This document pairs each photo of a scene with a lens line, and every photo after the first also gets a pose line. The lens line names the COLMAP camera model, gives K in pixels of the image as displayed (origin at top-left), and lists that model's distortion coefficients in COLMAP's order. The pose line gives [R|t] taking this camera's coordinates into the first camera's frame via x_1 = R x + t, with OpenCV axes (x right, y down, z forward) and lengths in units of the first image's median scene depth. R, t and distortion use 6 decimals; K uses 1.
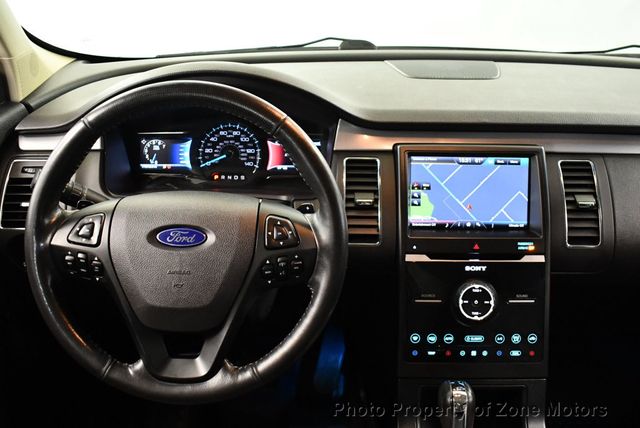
lens RADIAL K [[659.0, 0, 329.2], [0, 659.0, 214.7], [0, 0, 1]] dist [-0.098209, 0.006571]
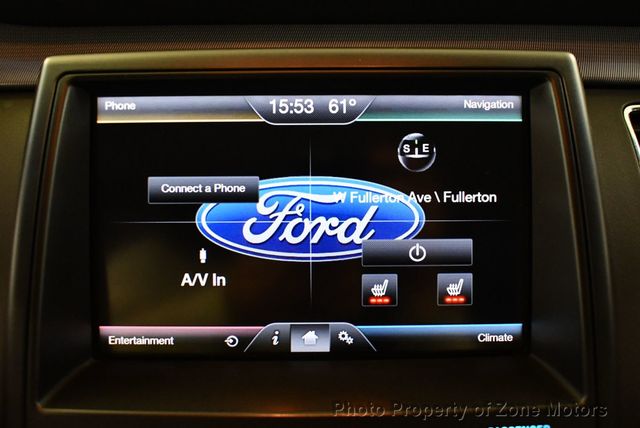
lens RADIAL K [[659.0, 0, 329.2], [0, 659.0, 214.7], [0, 0, 1]] dist [-0.098209, 0.006571]
pose [[0.999372, -0.014656, 0.032274, 0.222422], [0.015495, 0.999545, -0.025890, -0.031571], [-0.031880, 0.026373, 0.999144, 0.754980]]
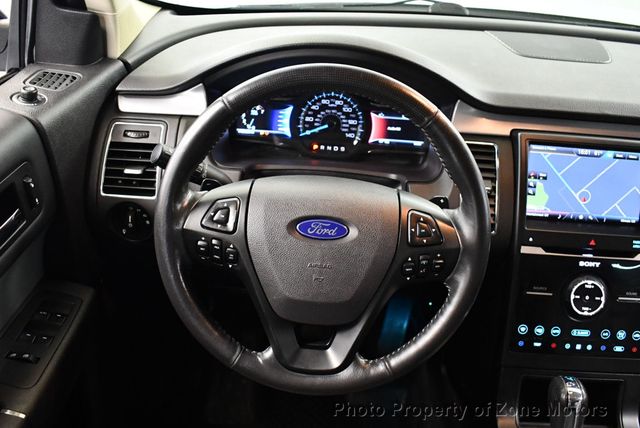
lens RADIAL K [[659.0, 0, 329.2], [0, 659.0, 214.7], [0, 0, 1]] dist [-0.098209, 0.006571]
pose [[0.998313, 0.057992, 0.002701, -0.177127], [-0.057959, 0.992902, 0.103857, -0.071522], [0.003341, -0.103838, 0.994589, 0.027433]]
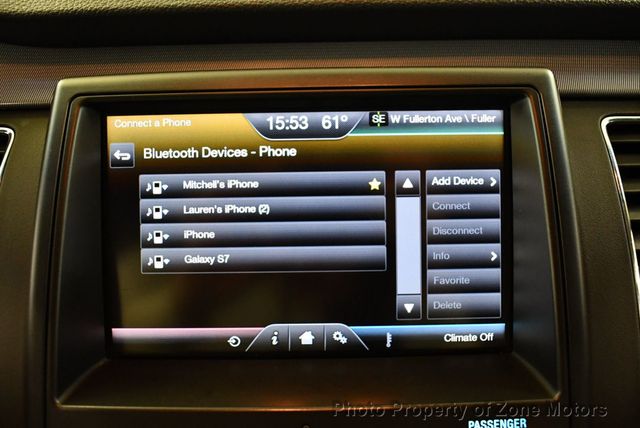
lens RADIAL K [[659.0, 0, 329.2], [0, 659.0, 214.7], [0, 0, 1]] dist [-0.098209, 0.006571]
pose [[0.999666, -0.024319, 0.008779, 0.231898], [0.024471, 0.999544, -0.017683, -0.037639], [-0.008345, 0.017892, 0.999805, 0.733291]]
